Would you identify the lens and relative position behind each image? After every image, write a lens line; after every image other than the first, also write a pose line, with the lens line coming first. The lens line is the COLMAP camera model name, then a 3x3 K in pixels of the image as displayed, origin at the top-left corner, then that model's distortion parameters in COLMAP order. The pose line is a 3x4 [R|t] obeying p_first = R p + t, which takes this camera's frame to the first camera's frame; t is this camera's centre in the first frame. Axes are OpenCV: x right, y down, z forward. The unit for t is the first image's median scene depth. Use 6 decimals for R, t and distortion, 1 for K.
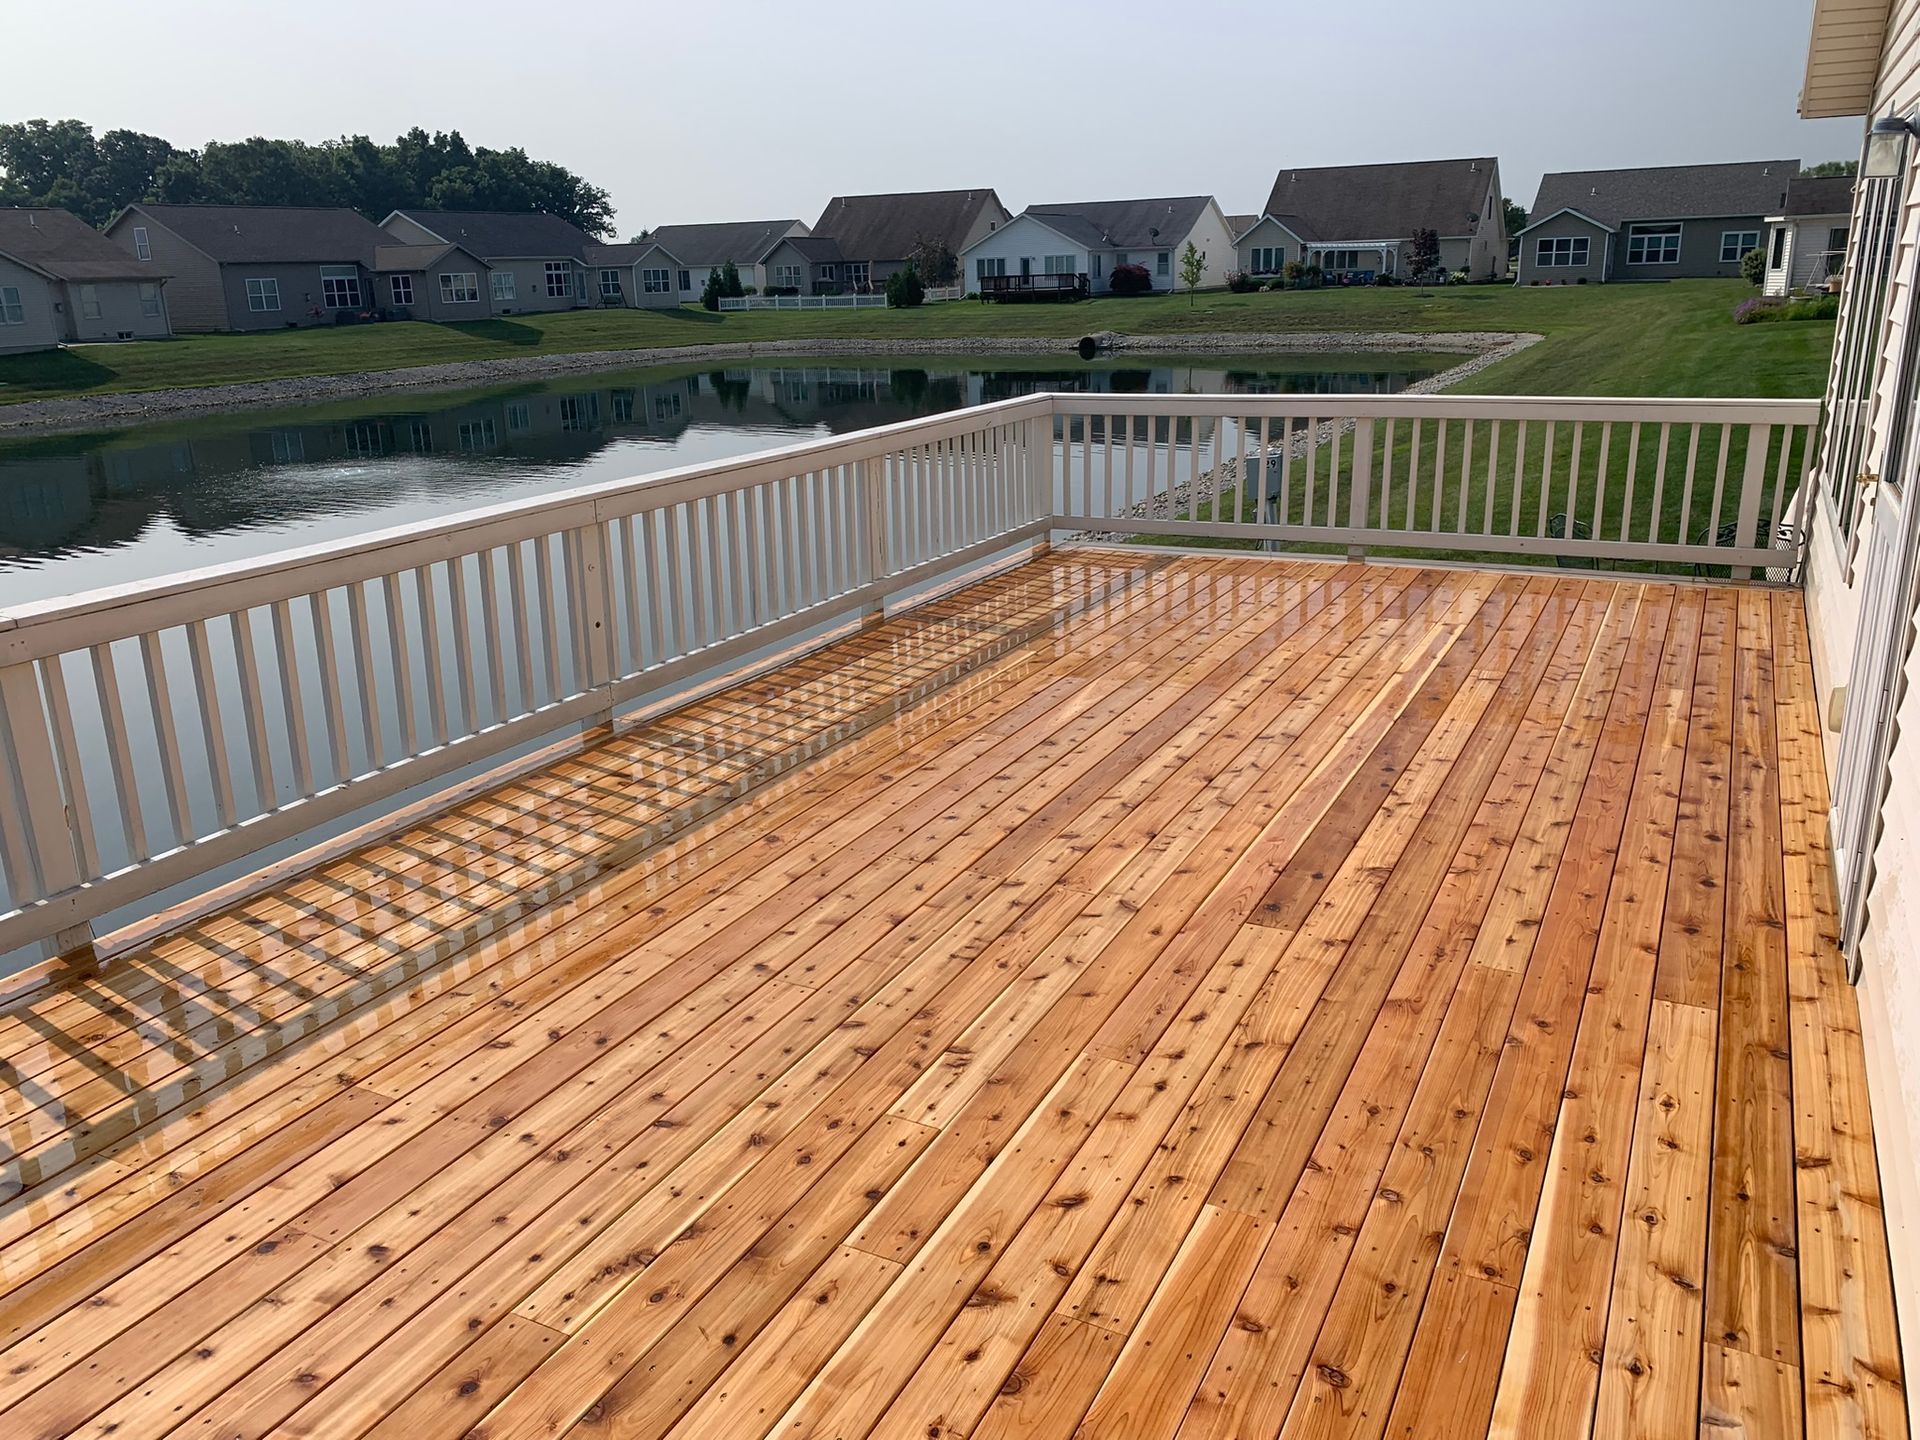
lens RADIAL K [[1473.4, 0, 966.6], [0, 1473.4, 725.2], [0, 0, 1]] dist [0.039911, -0.040339]
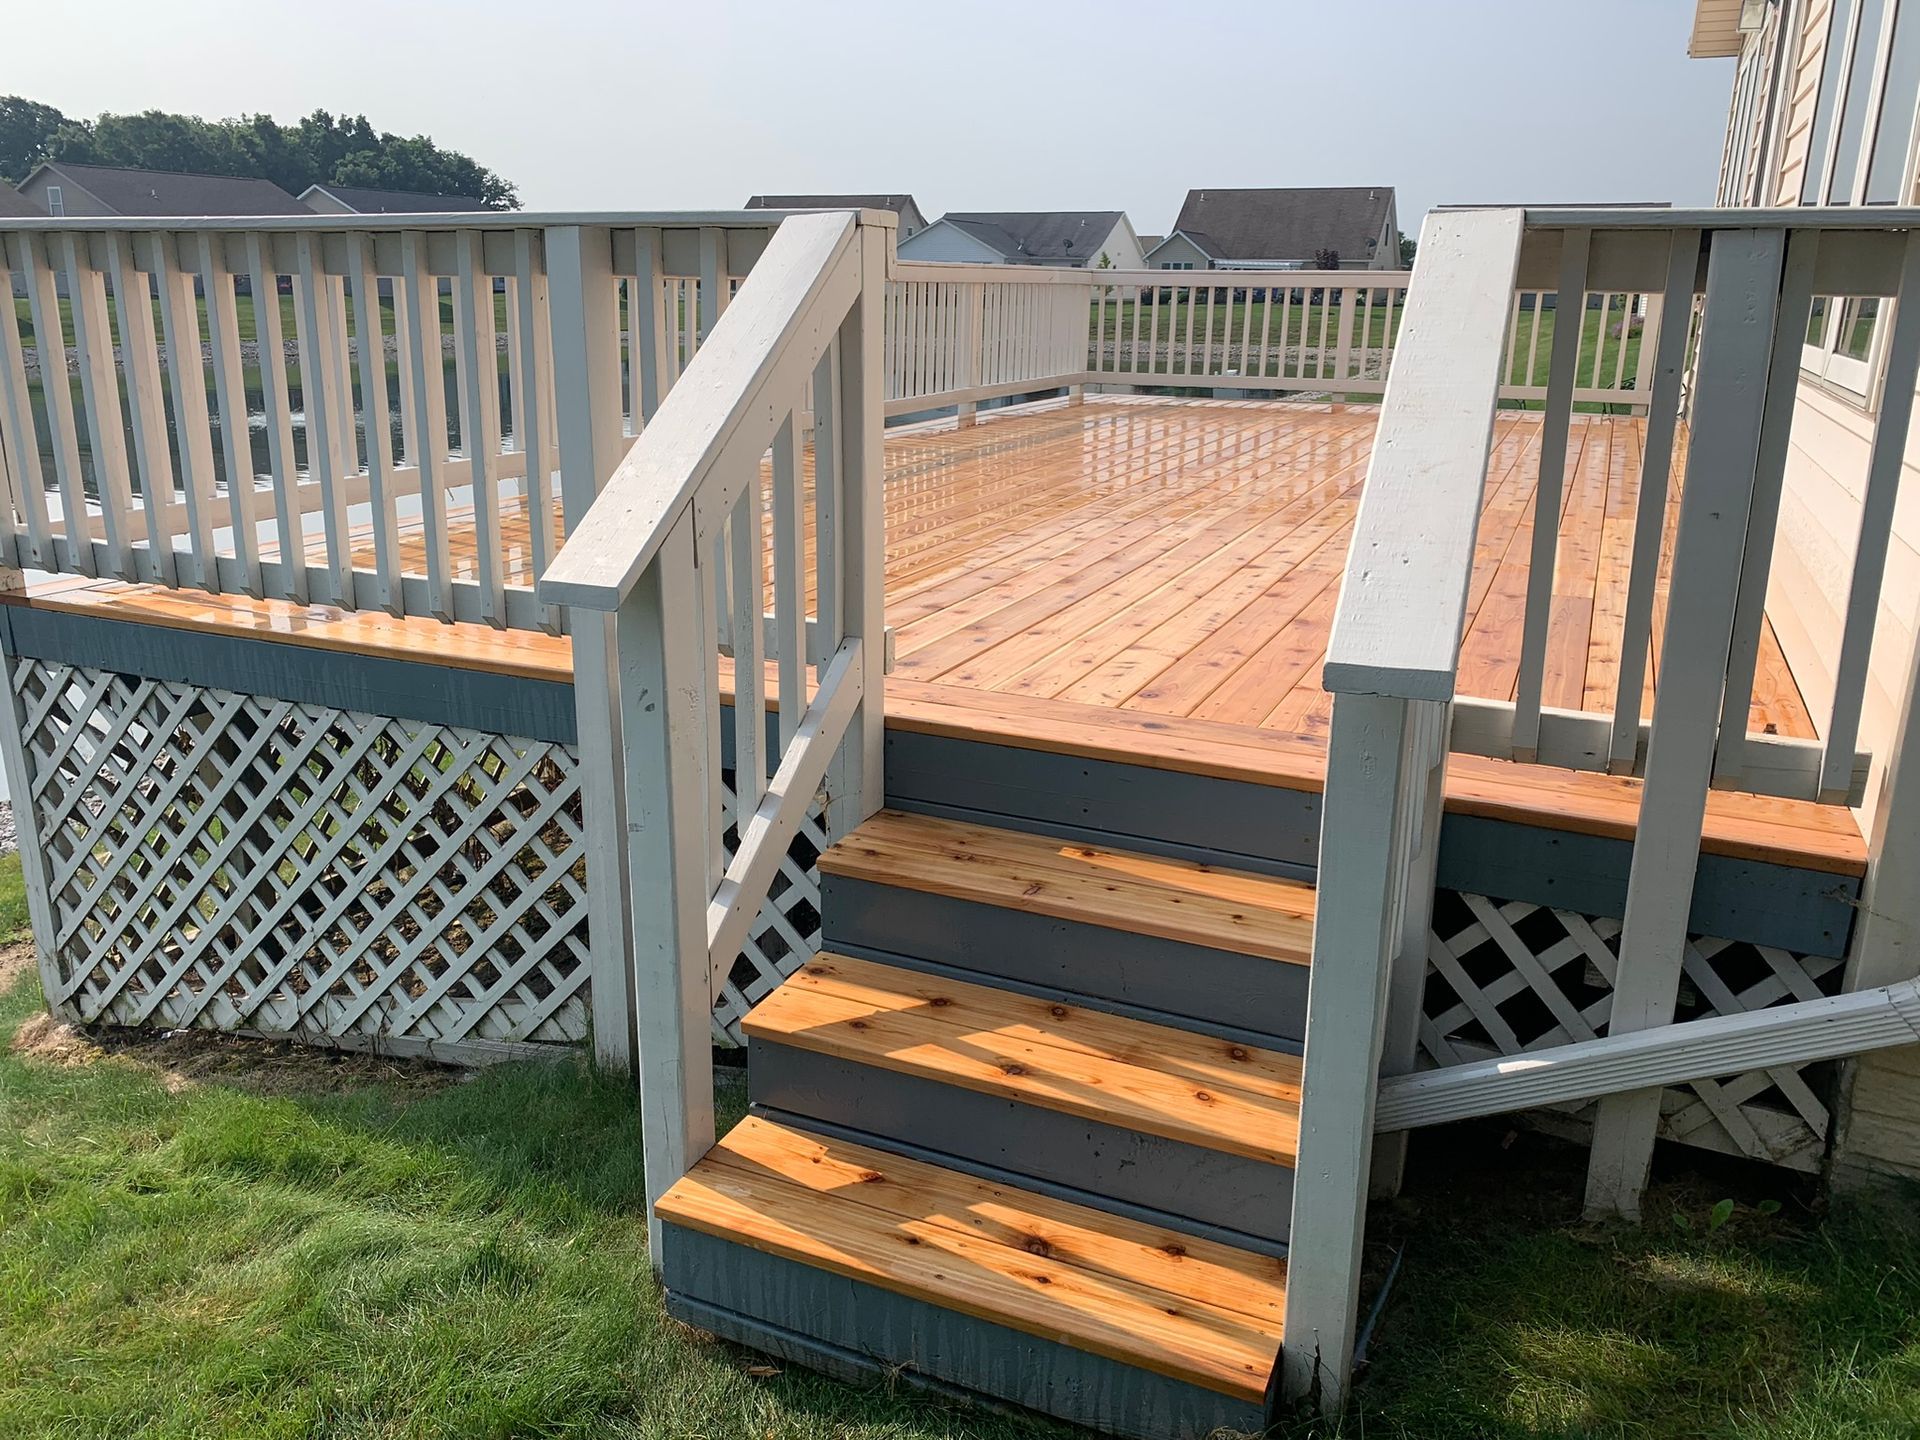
lens RADIAL K [[1473.4, 0, 958.7], [0, 1473.4, 703.6], [0, 0, 1]] dist [0.039911, -0.040339]
pose [[0.997280, 0.027644, 0.068323, -0.144133], [-0.026034, 0.999364, -0.024356, 0.193715], [-0.068953, 0.022511, 0.997366, -0.231516]]
